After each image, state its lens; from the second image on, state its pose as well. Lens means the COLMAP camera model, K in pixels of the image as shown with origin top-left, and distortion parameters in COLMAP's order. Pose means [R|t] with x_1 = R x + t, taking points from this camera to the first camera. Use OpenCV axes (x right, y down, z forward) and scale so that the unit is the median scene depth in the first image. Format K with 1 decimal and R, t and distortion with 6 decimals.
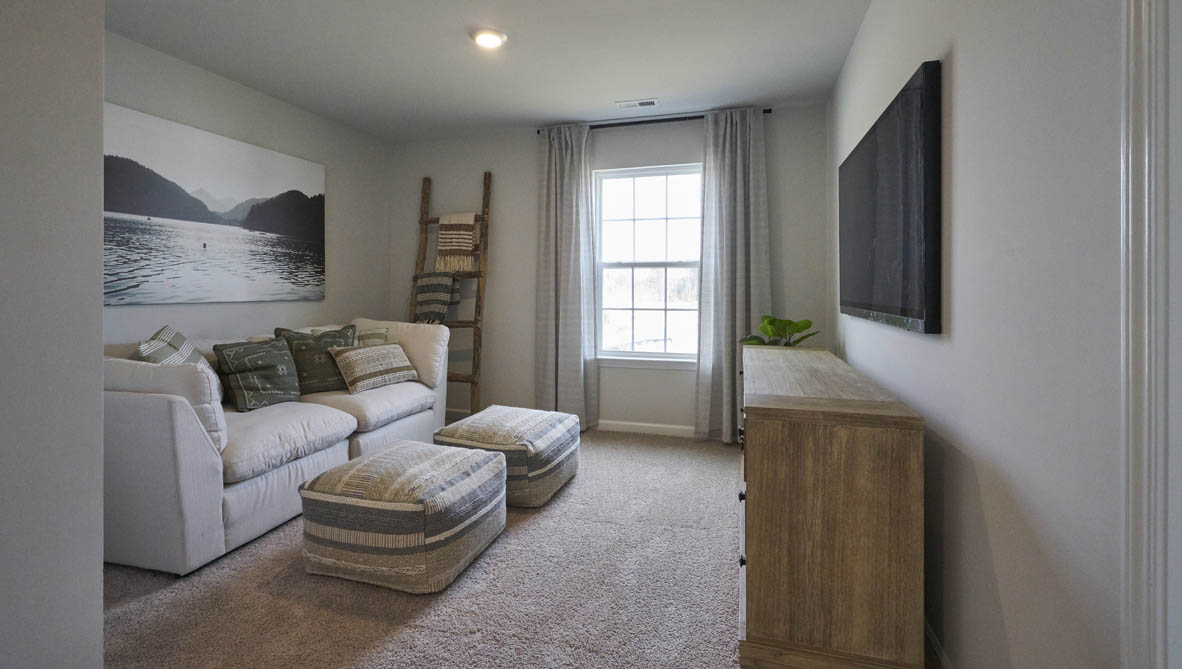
lens RADIAL K [[522.0, 0, 593.8], [0, 522.0, 289.0], [0, 0, 1]] dist [-0.000069, 0.000000]
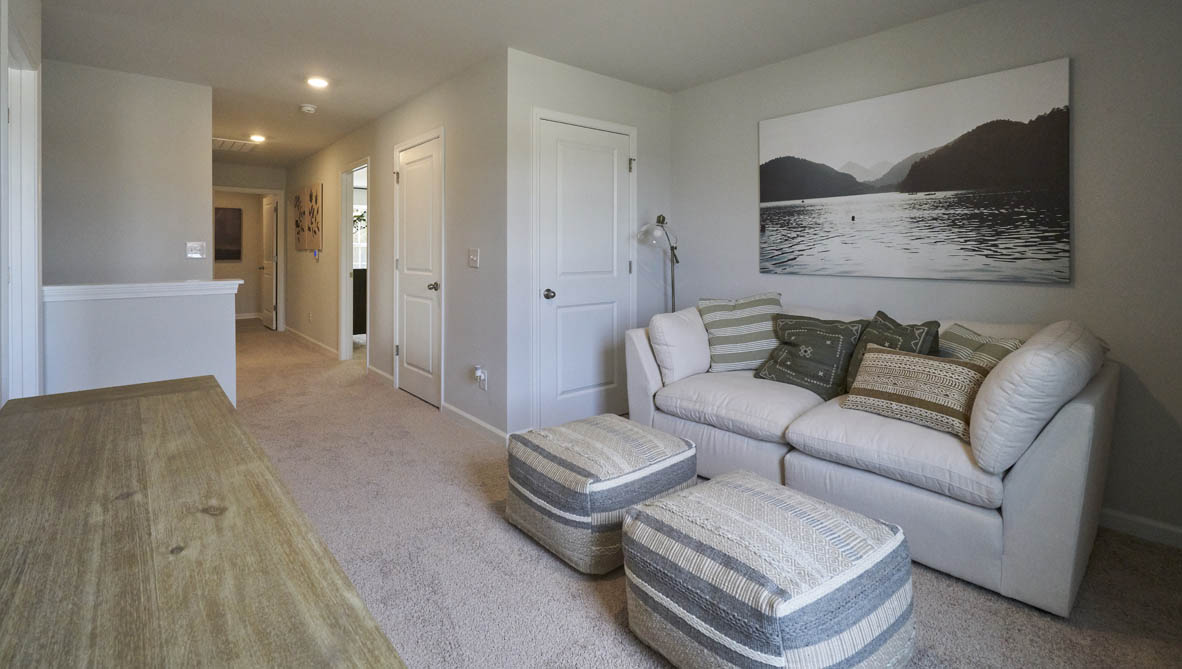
lens RADIAL K [[521.8, 0, 589.8], [0, 521.8, 271.3], [0, 0, 1]] dist [0.001712, 0.000178]
pose [[-0.537521, 0.029698, -0.842727, 0.365158], [-0.003966, 0.999280, 0.037745, -0.018703], [0.843241, 0.023631, -0.537016, 1.134834]]
